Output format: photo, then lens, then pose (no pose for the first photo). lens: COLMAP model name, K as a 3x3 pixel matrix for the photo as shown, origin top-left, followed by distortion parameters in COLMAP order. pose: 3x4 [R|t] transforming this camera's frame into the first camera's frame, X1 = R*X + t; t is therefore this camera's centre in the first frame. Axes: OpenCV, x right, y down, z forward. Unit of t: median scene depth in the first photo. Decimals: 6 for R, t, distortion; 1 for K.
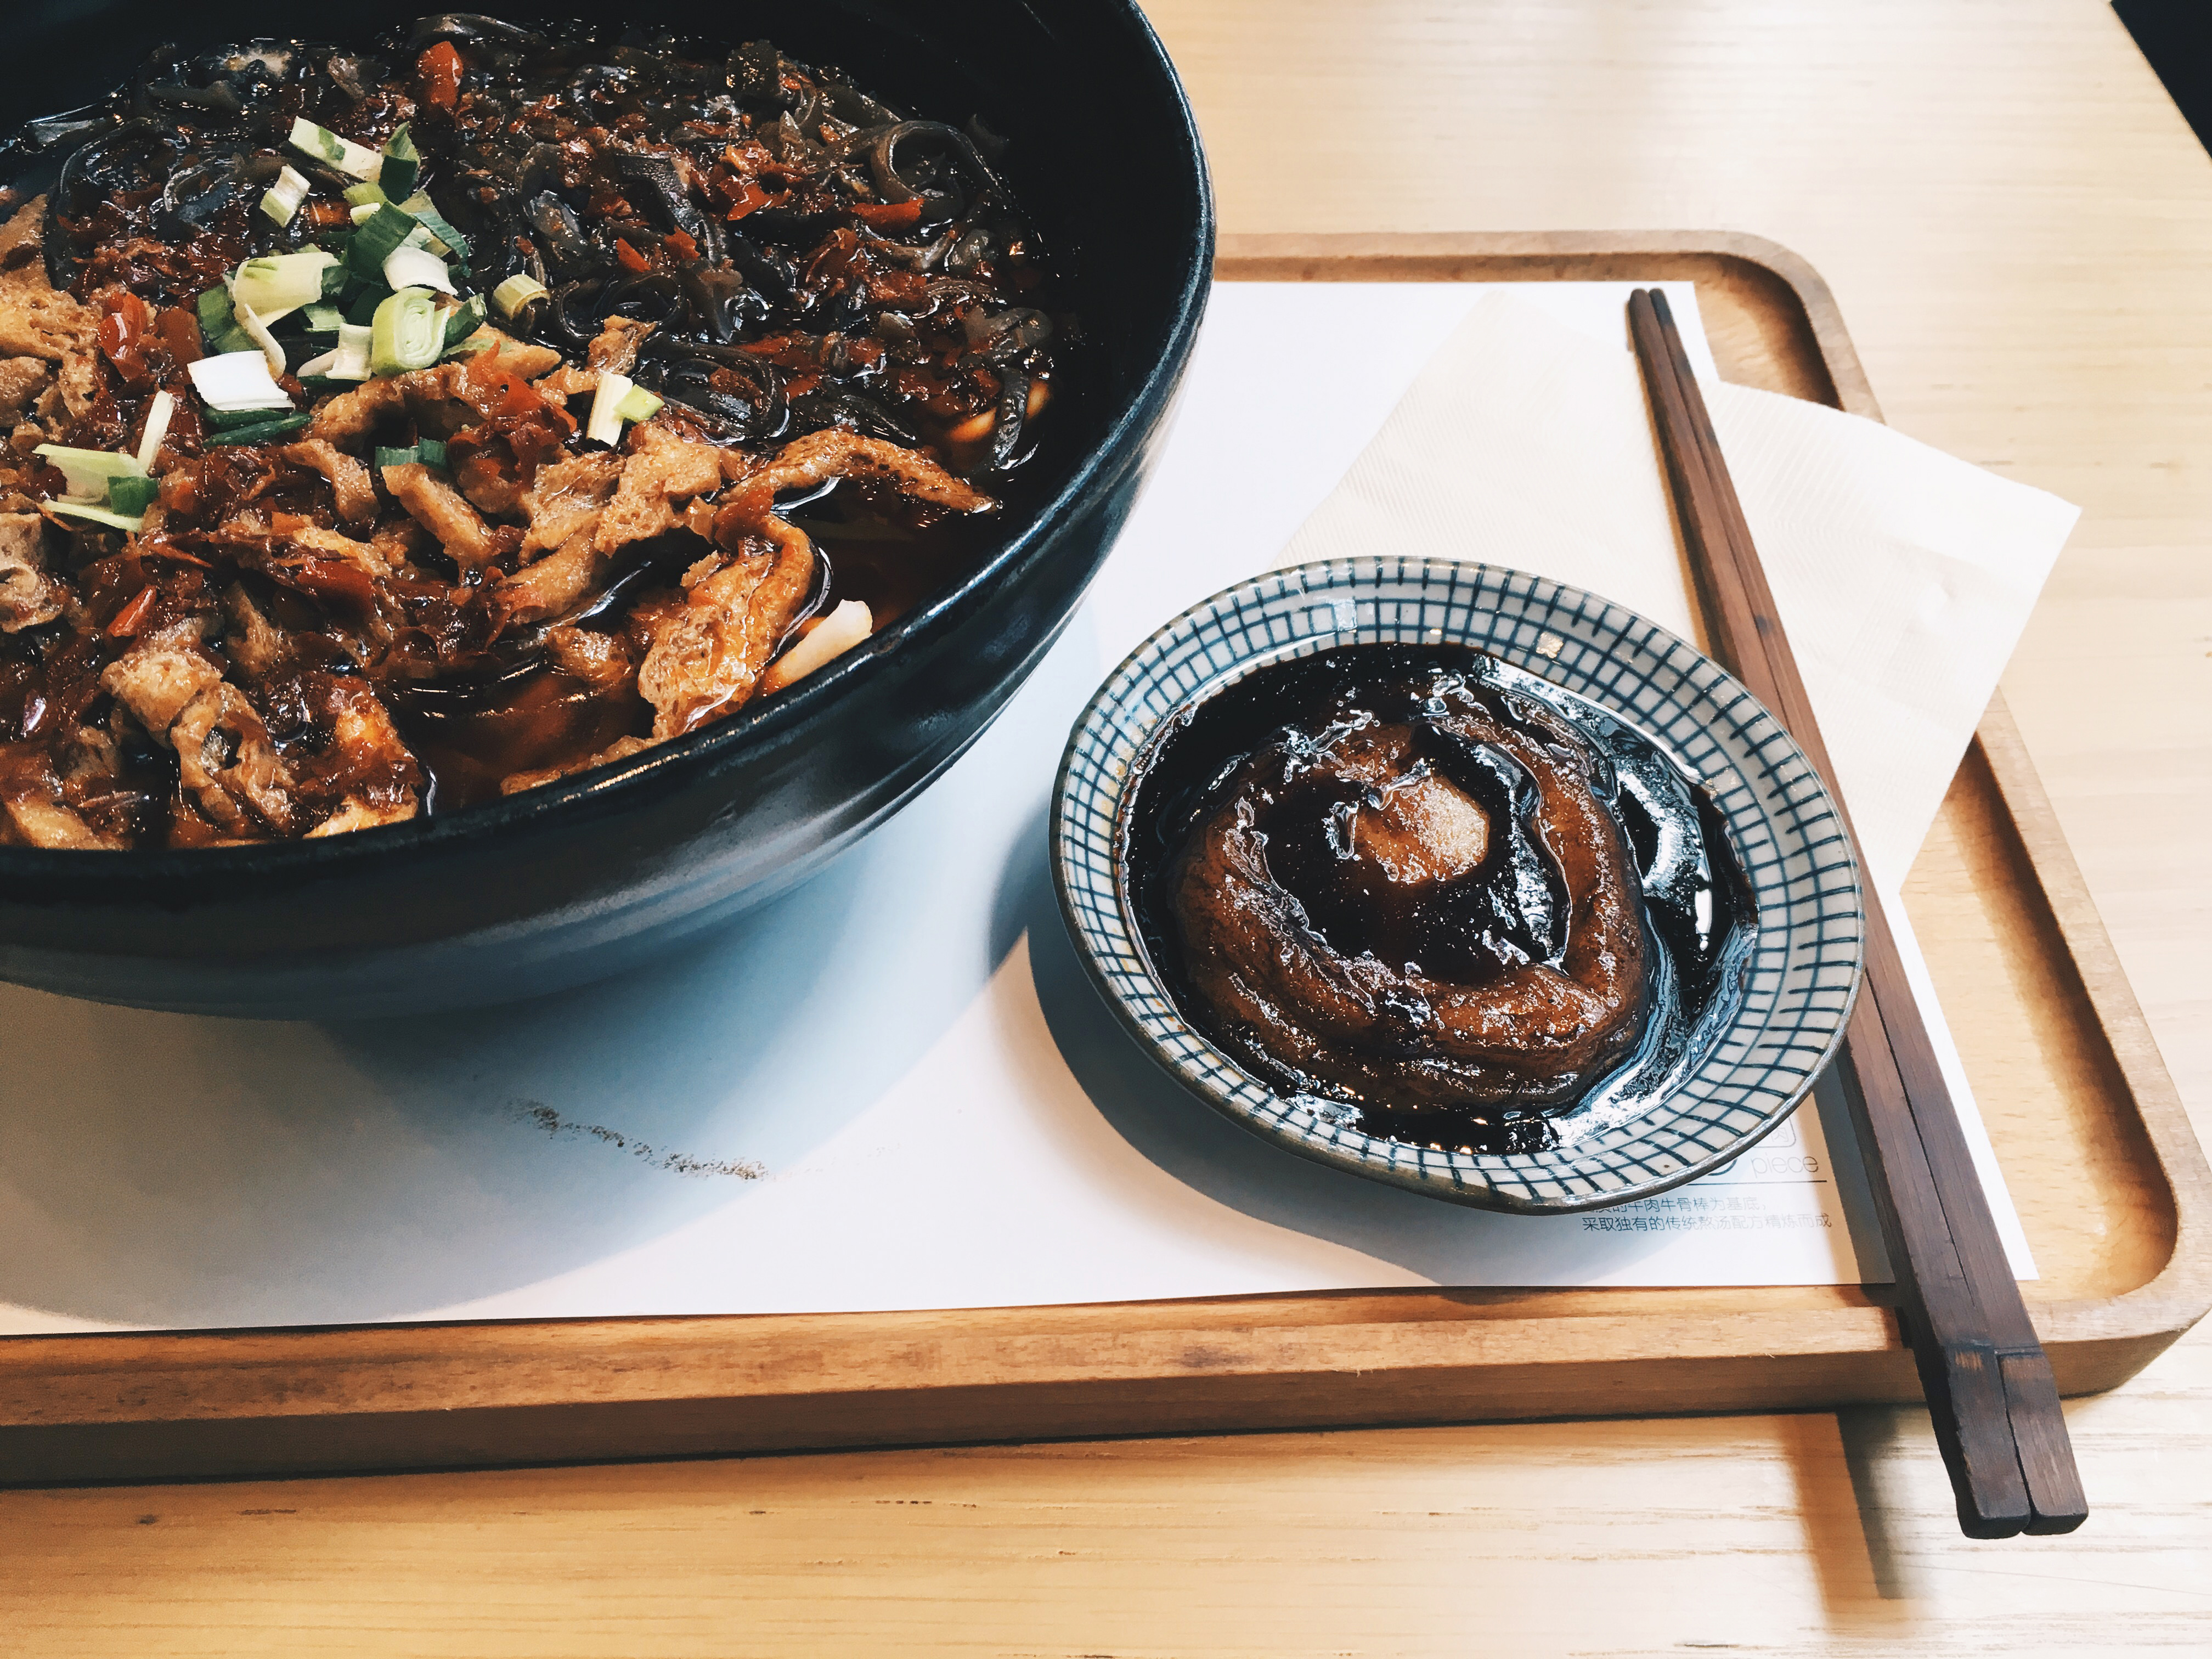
lens RADIAL K [[1934.8, 0, 1089.2], [0, 1934.8, 823.5], [0, 0, 1]] dist [0.076516, -0.155784]
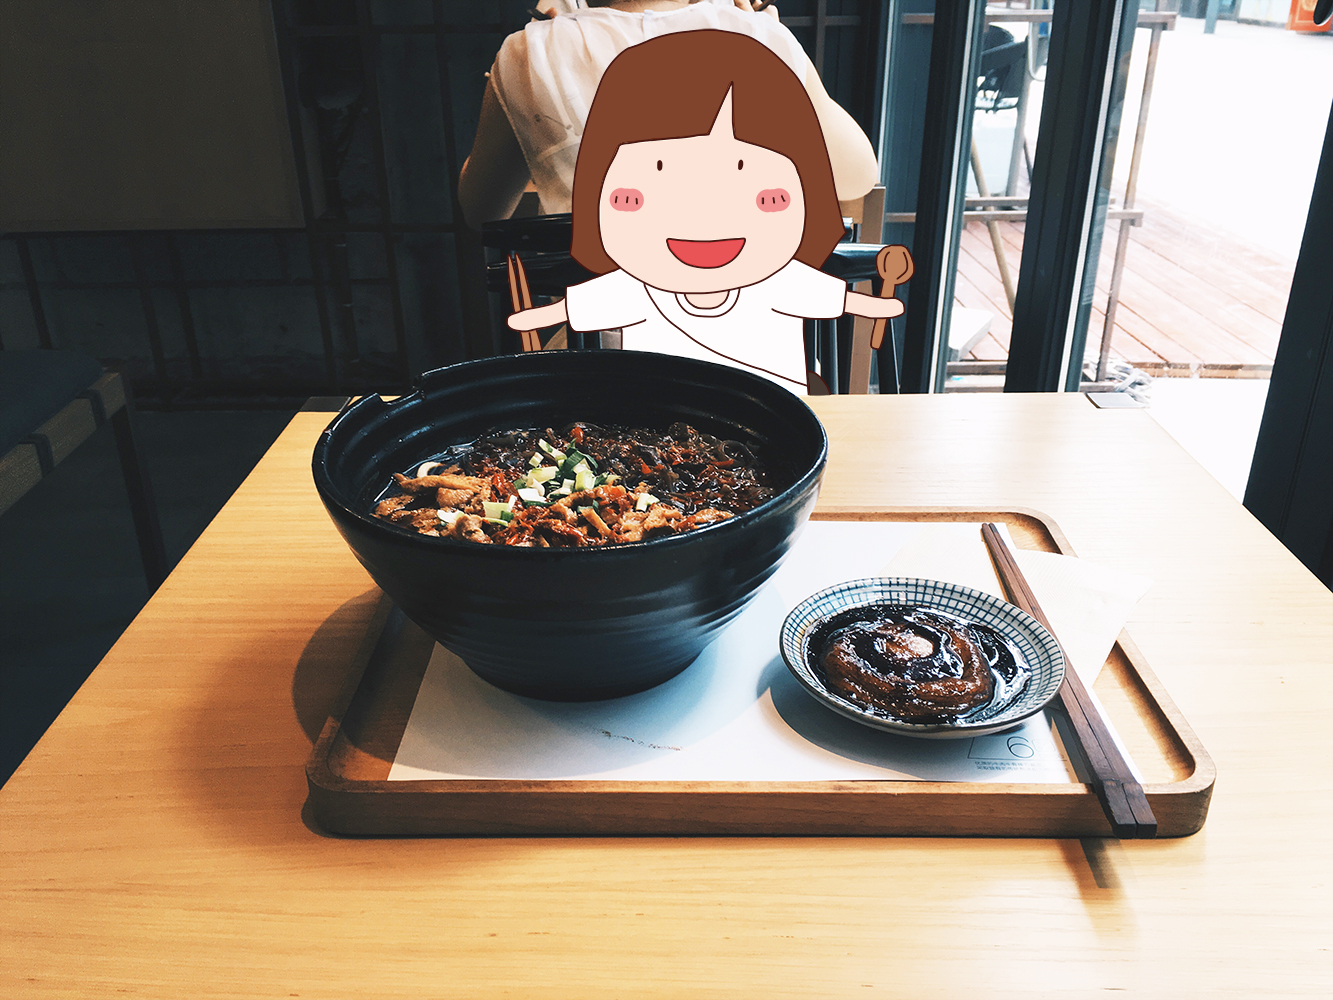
lens RADIAL K [[1166.0, 0, 656.4], [0, 1166.0, 496.4], [0, 0, 1]] dist [0.076516, -0.155784]
pose [[0.997370, -0.008701, -0.071951, -0.082135], [-0.025426, 0.887665, -0.459787, 0.665956], [0.067869, 0.460407, 0.885110, -0.721161]]
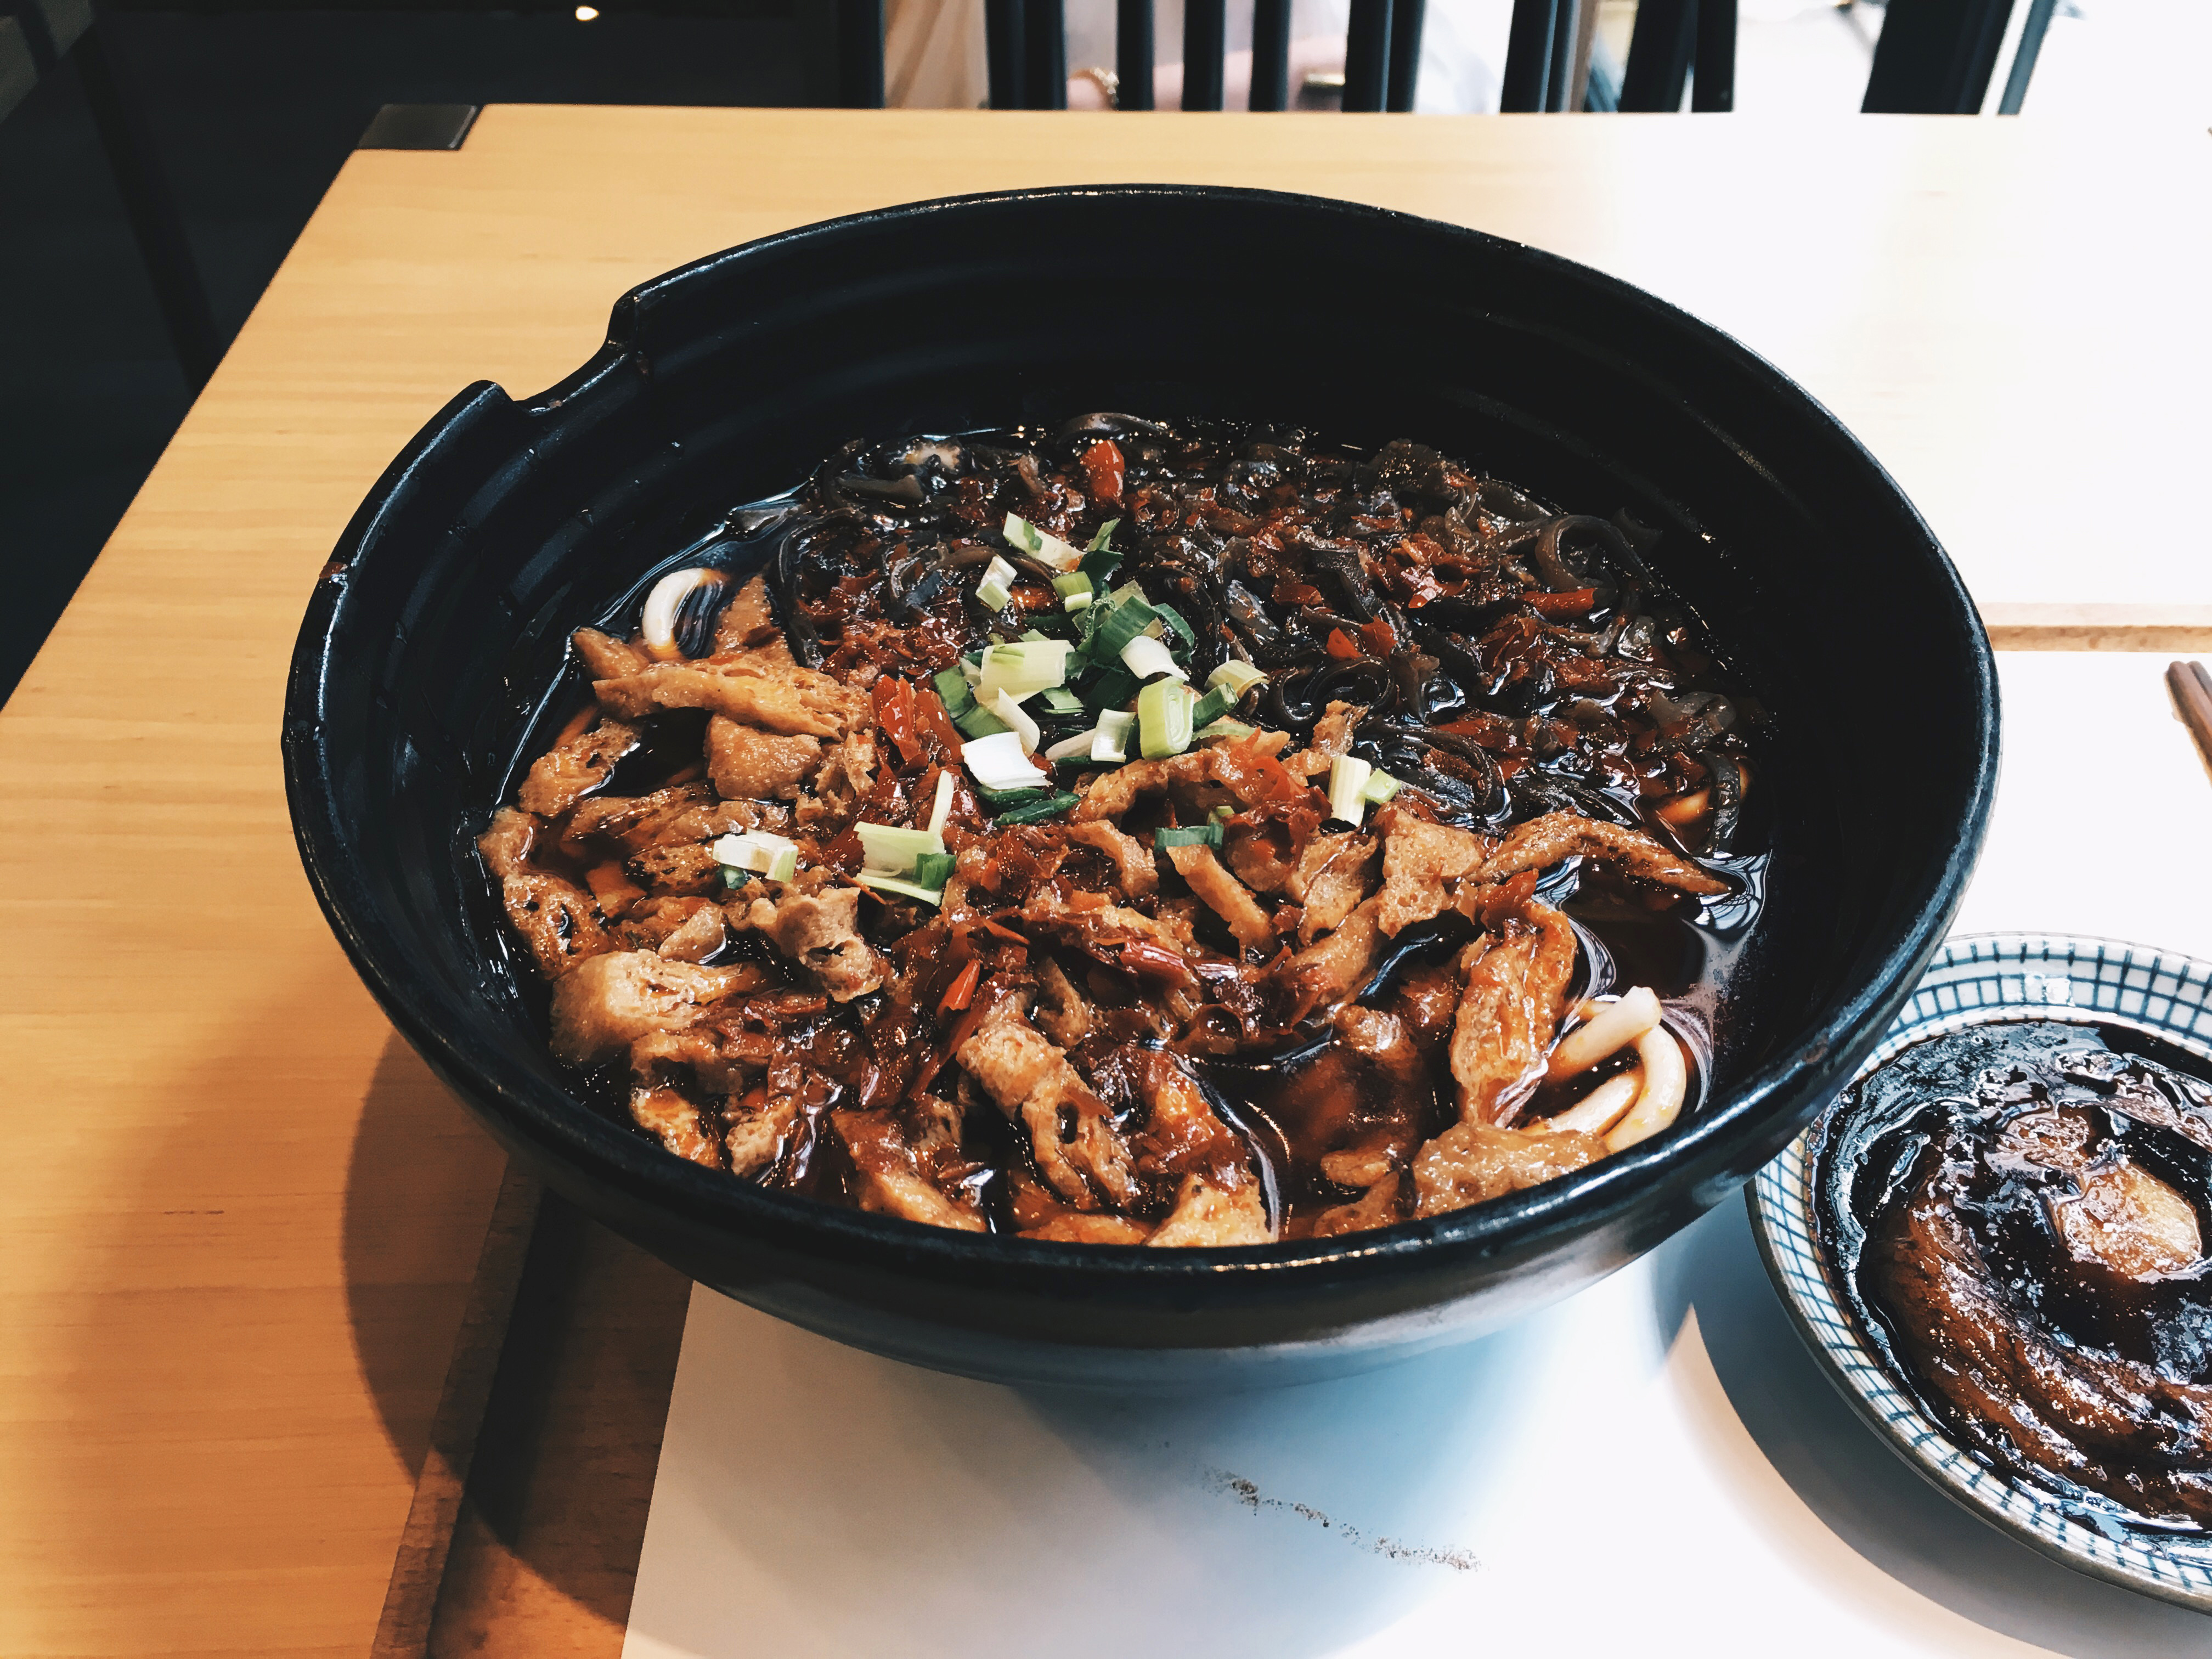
lens RADIAL K [[1934.8, 0, 1089.2], [0, 1934.8, 823.5], [0, 0, 1]] dist [0.076516, -0.155784]
pose [[0.997616, 0.017364, -0.066791, -0.312083], [-0.027127, 0.988589, -0.148177, -0.037076], [0.063456, 0.149636, 0.986703, -0.032460]]
